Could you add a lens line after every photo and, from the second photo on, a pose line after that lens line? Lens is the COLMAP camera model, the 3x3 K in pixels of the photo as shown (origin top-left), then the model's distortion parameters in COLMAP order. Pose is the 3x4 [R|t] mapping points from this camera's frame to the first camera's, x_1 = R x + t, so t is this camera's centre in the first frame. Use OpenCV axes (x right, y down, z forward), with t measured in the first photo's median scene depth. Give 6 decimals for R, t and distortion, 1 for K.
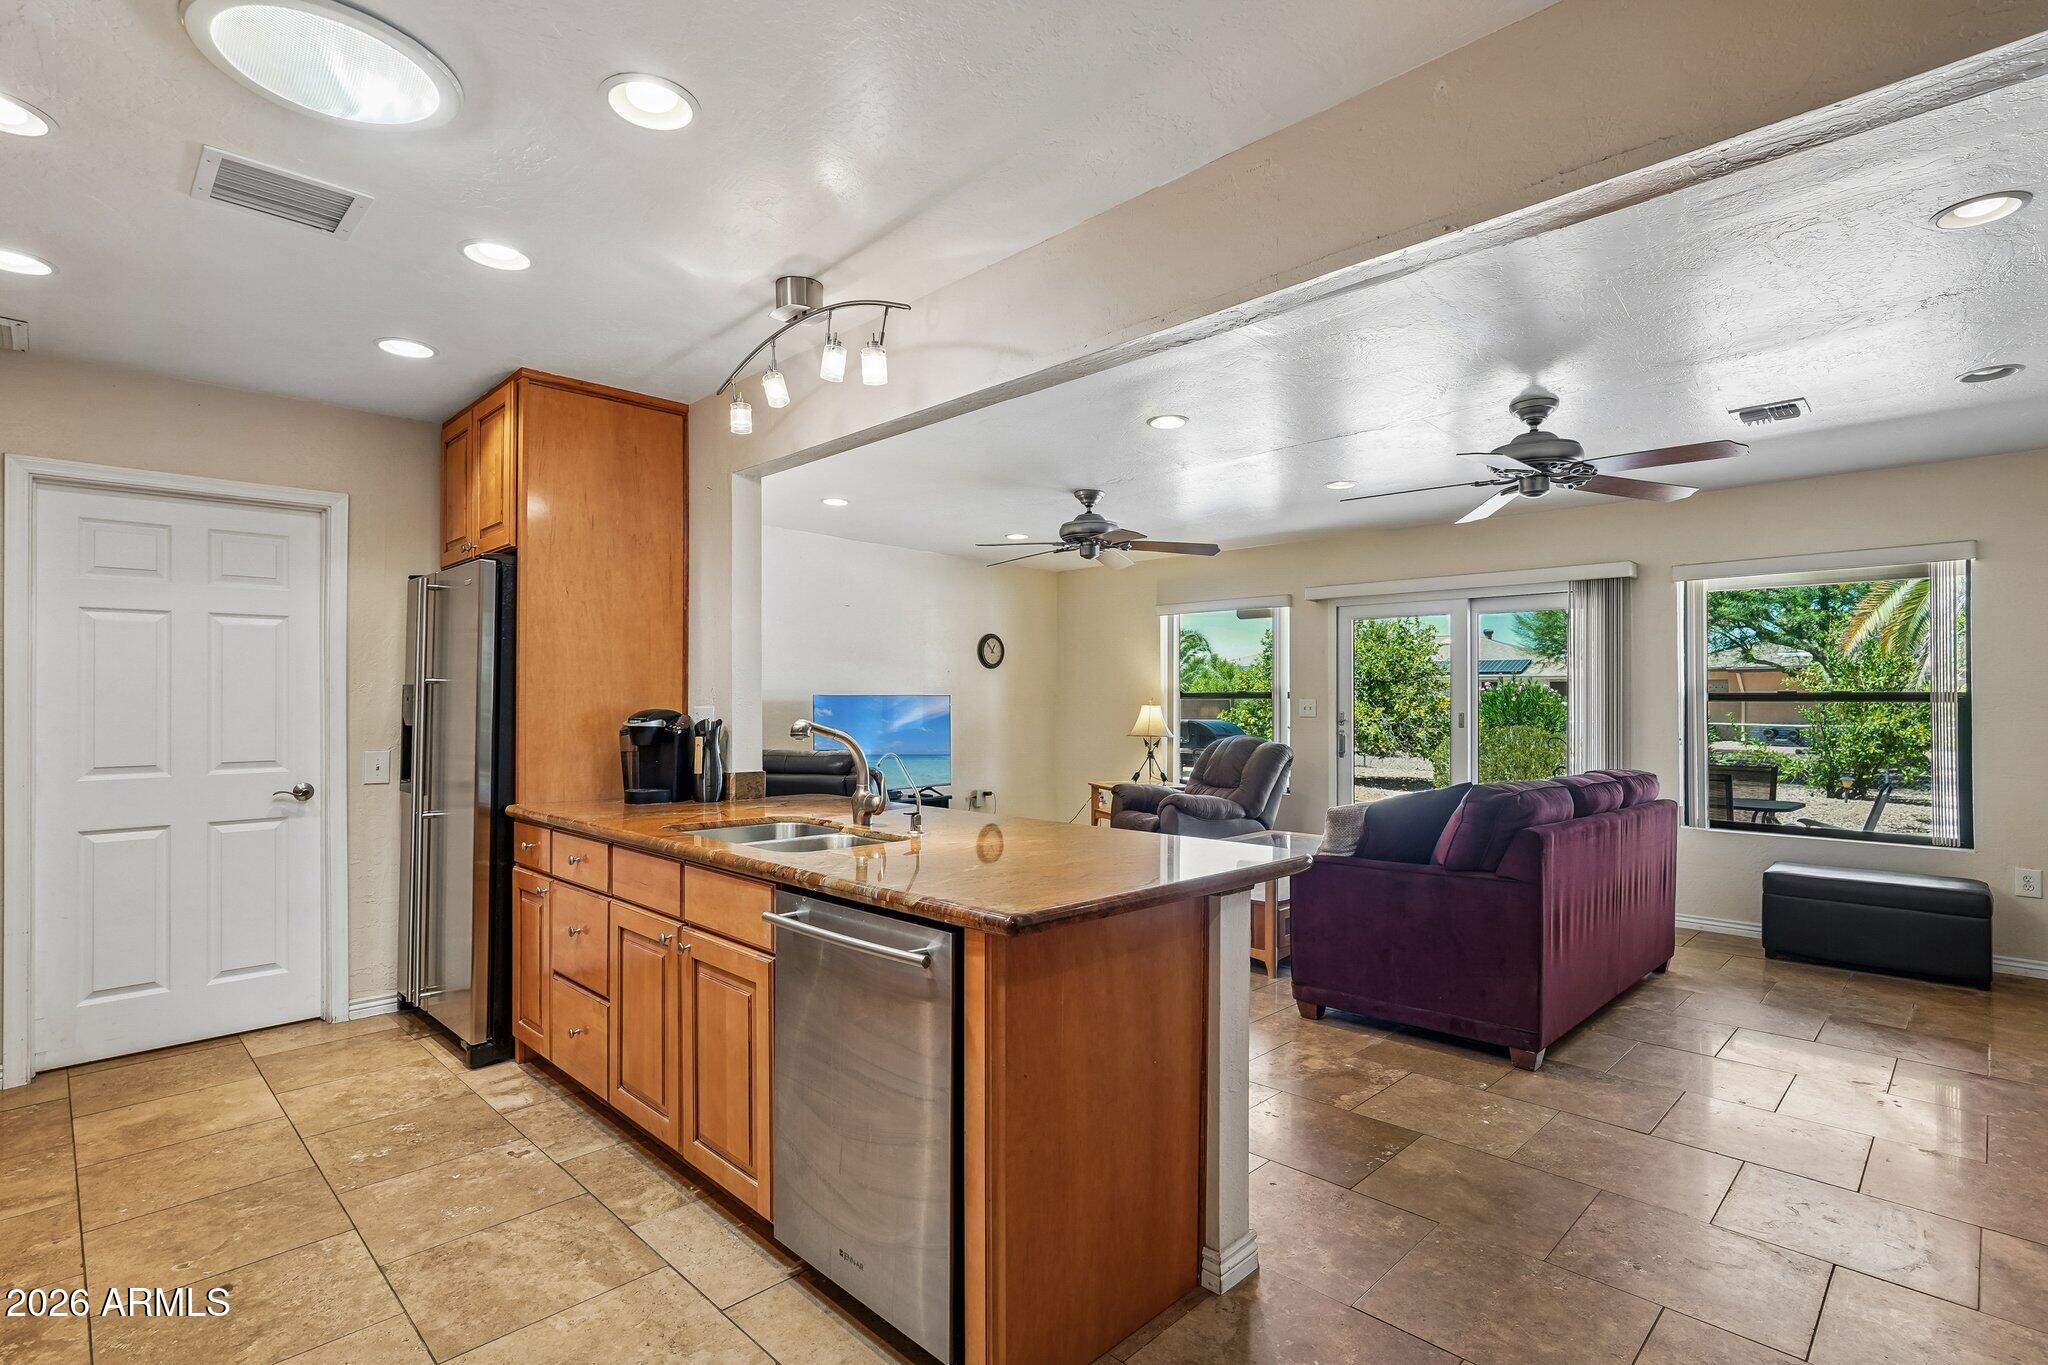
lens RADIAL K [[980.6, 0, 1022.5], [0, 980.6, 695.3], [0, 0, 1]] dist [0.001807, 0.001114]
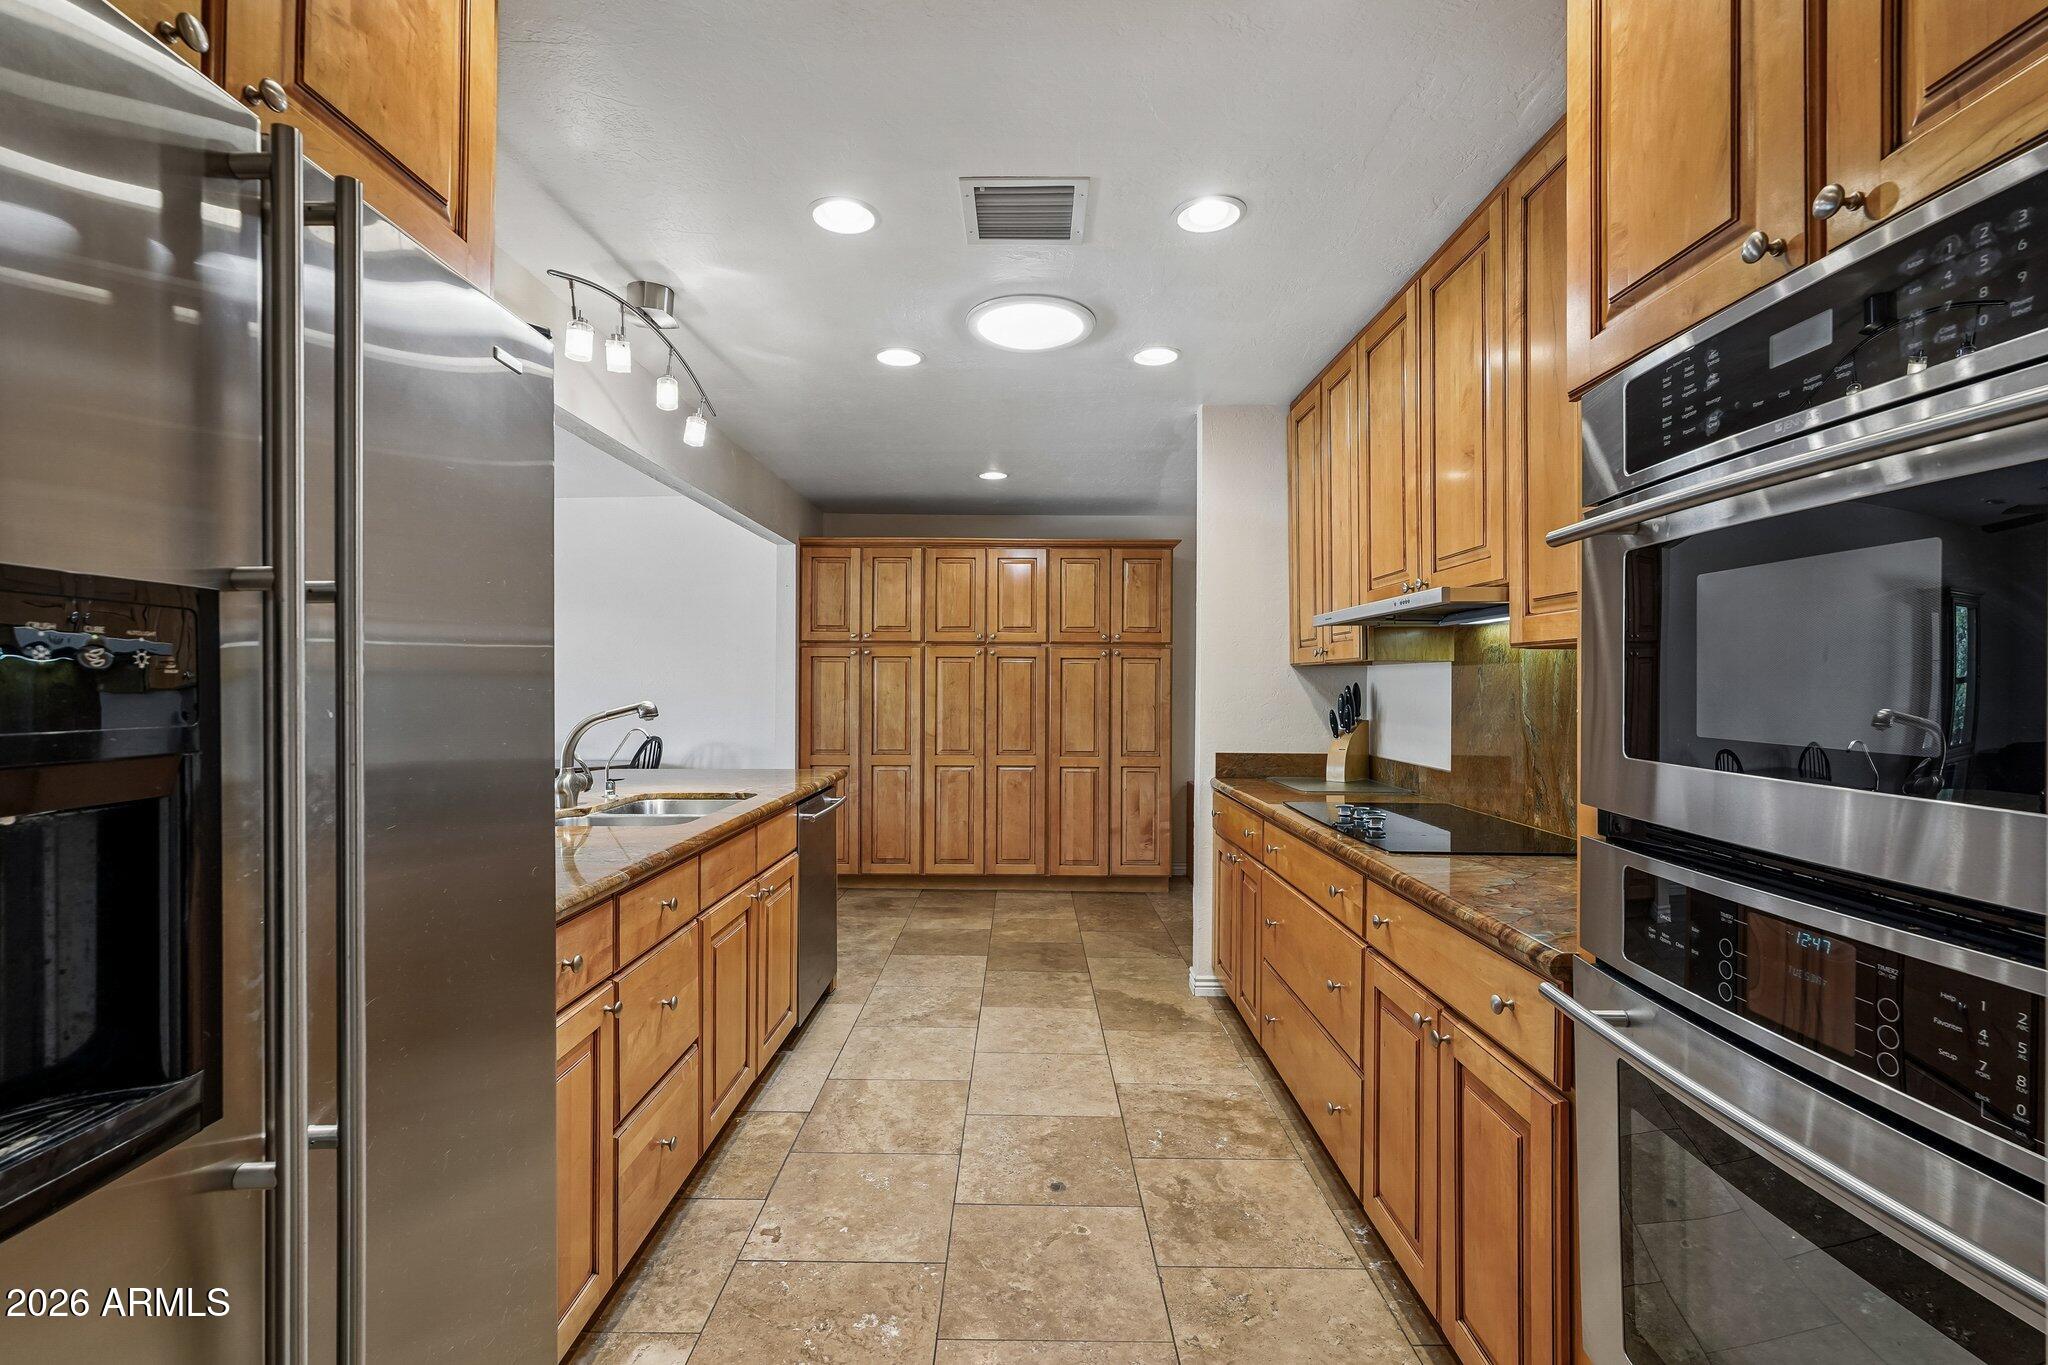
lens RADIAL K [[904.1, 0, 1022.0], [0, 904.1, 685.7], [0, 0, 1]] dist [-0.003535, -0.000091]
pose [[-0.706425, -0.001922, 0.707785, -1.391415], [-0.010808, 0.999909, -0.008072, 0.013270], [-0.707705, -0.013352, -0.706381, 1.620143]]
